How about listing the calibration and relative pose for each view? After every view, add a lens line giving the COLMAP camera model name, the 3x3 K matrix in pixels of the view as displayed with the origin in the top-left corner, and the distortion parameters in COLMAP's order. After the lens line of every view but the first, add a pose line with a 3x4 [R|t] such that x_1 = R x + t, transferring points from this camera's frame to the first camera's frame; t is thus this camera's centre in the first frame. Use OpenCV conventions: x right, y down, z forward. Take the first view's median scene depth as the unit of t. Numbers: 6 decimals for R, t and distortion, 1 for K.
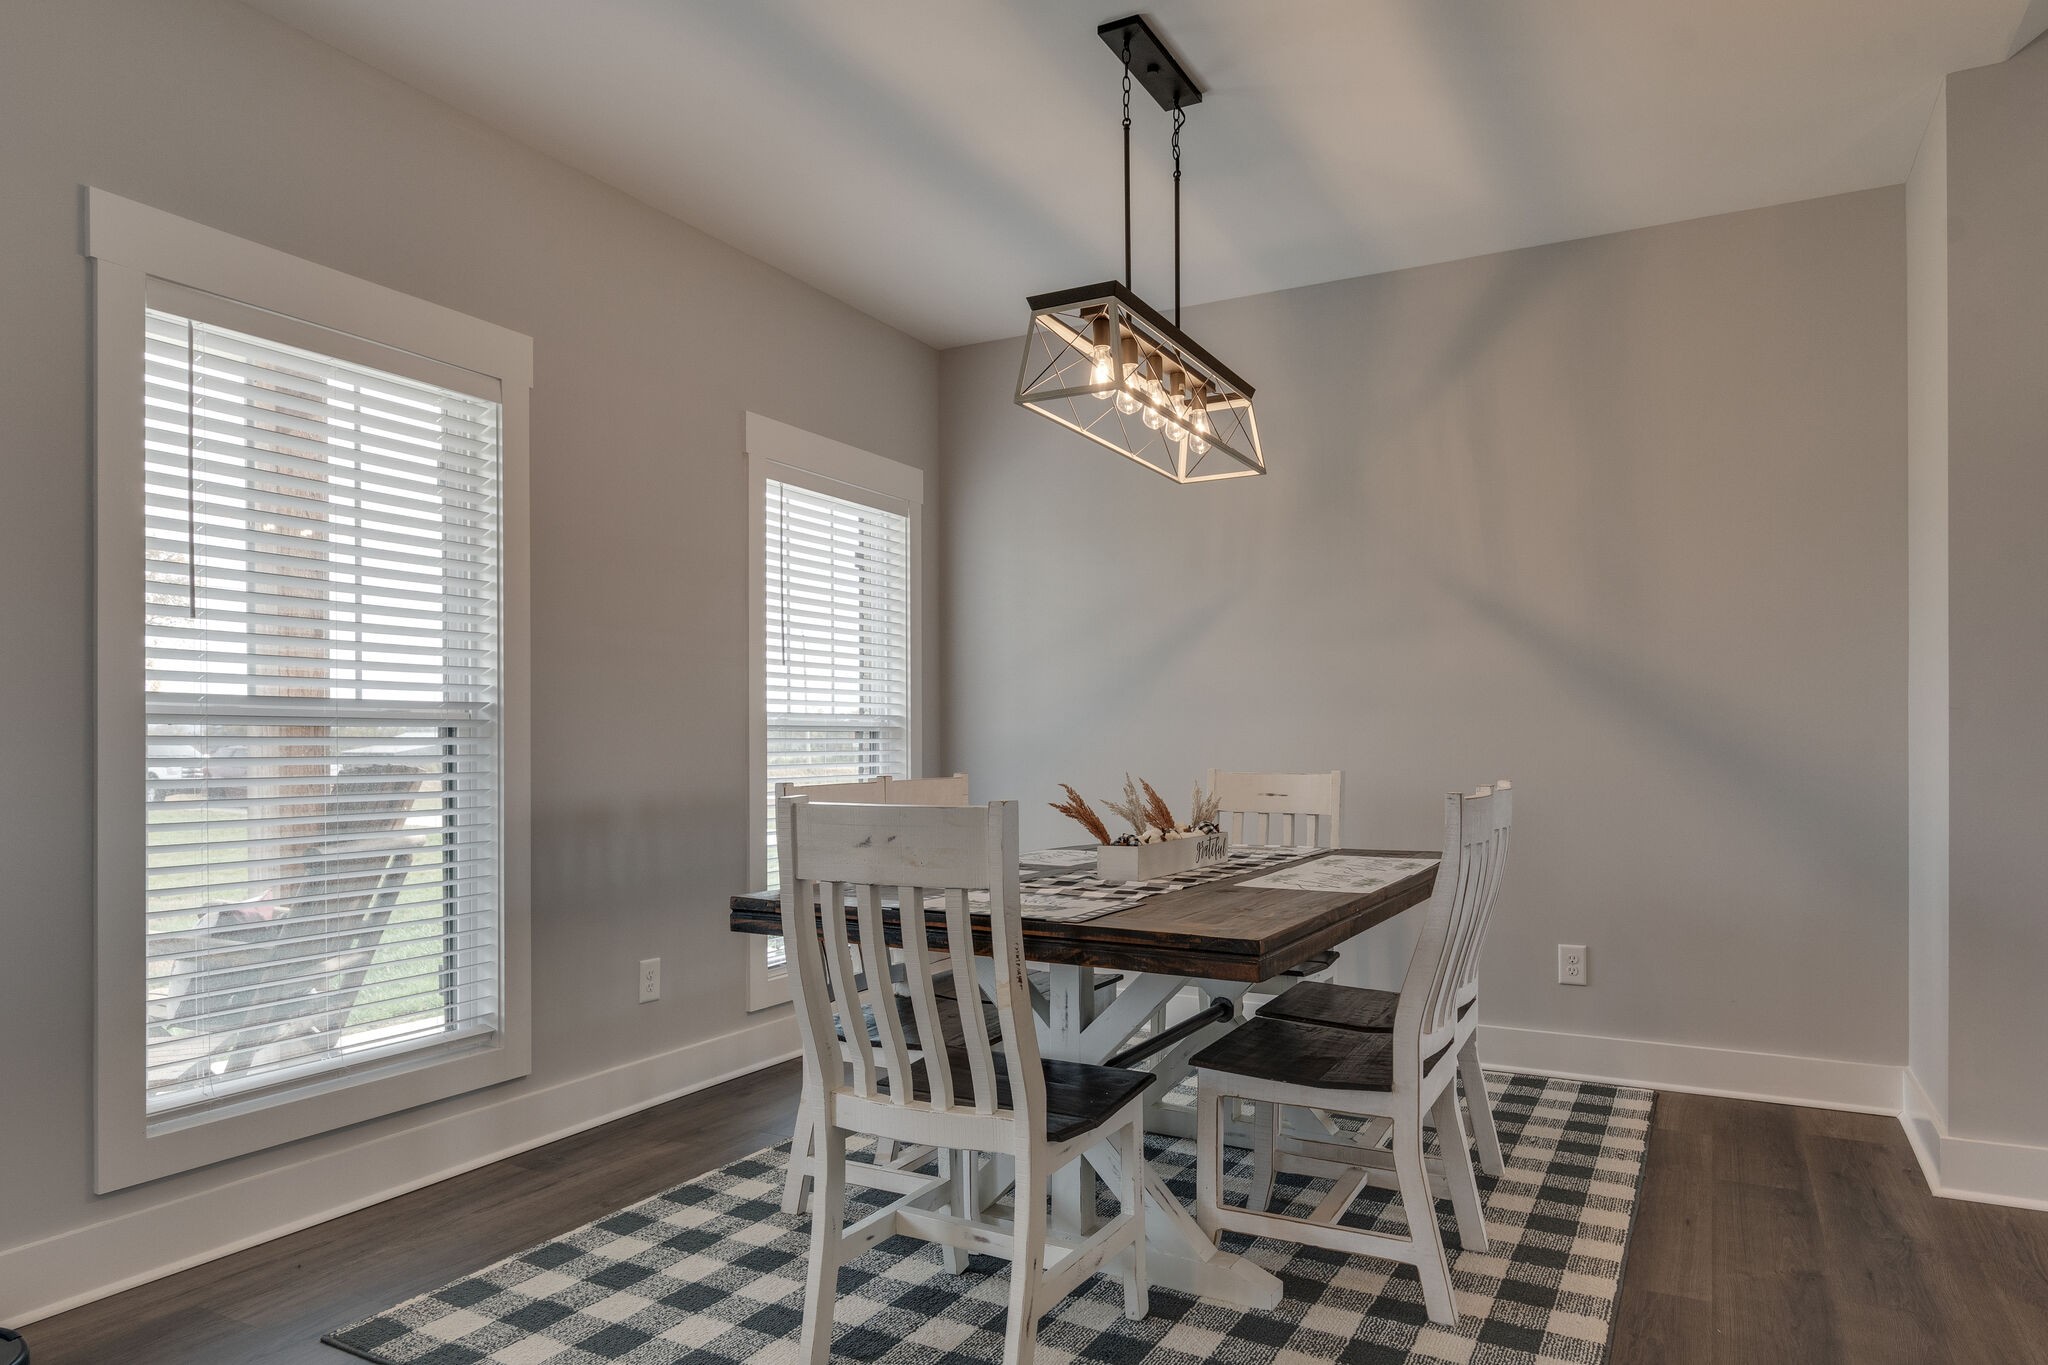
lens RADIAL K [[1288.1, 0, 1023.9], [0, 1288.1, 732.1], [0, 0, 1]] dist [-0.003117, -0.000271]
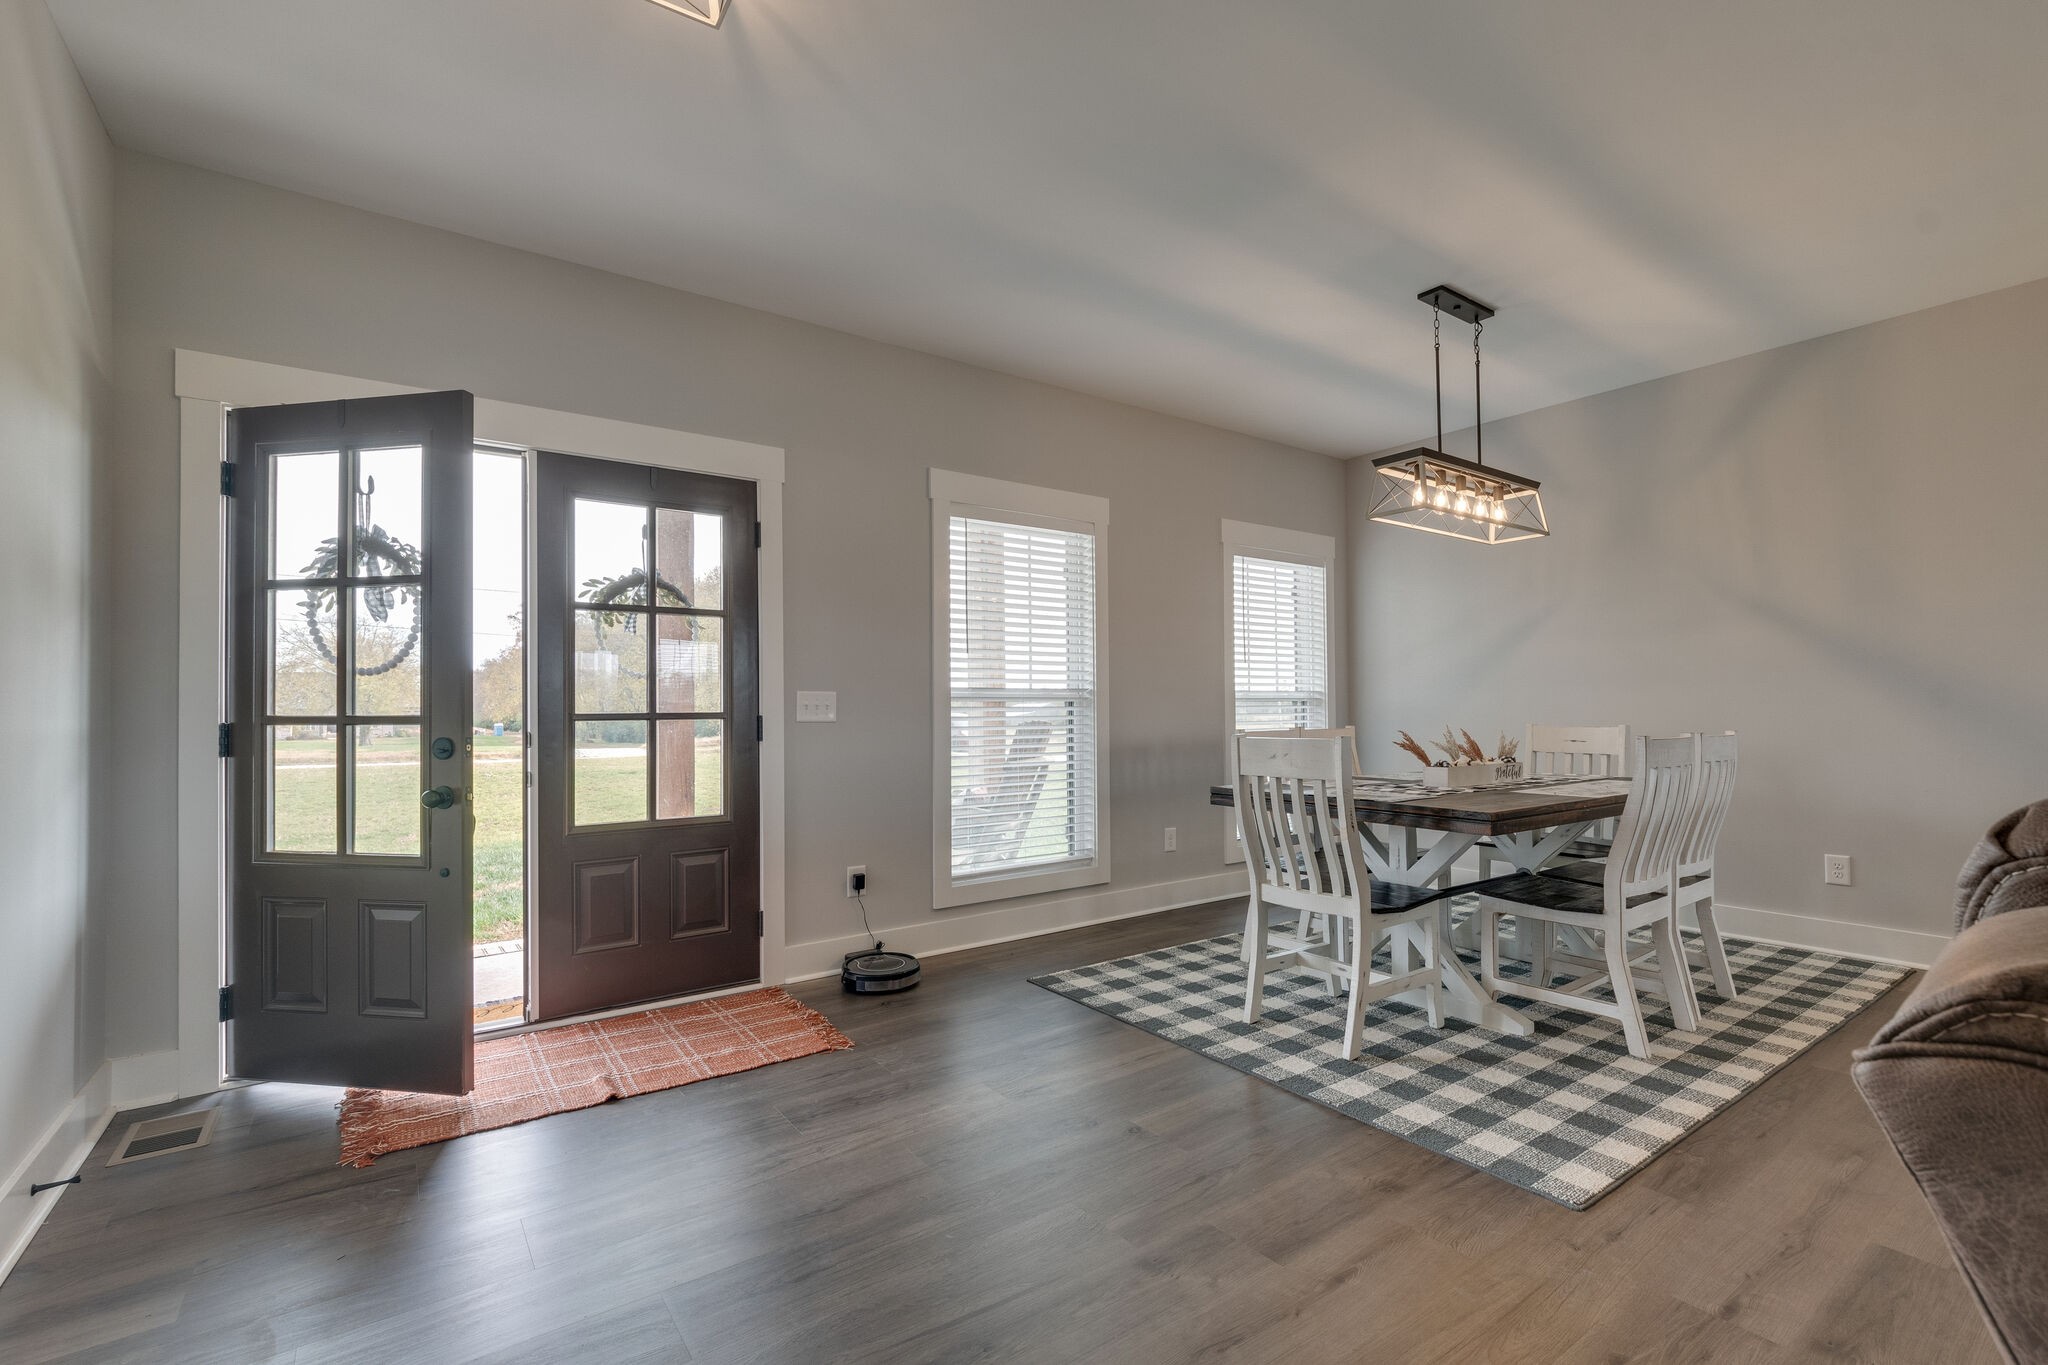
lens RADIAL K [[933.2, 0, 1020.6], [0, 933.2, 714.7], [0, 0, 1]] dist [0.000273, 0.000087]
pose [[0.905433, -0.003289, -0.424477, 0.095201], [0.009546, 0.999875, 0.012613, -0.002497], [0.424383, -0.015472, 0.905351, -0.341244]]
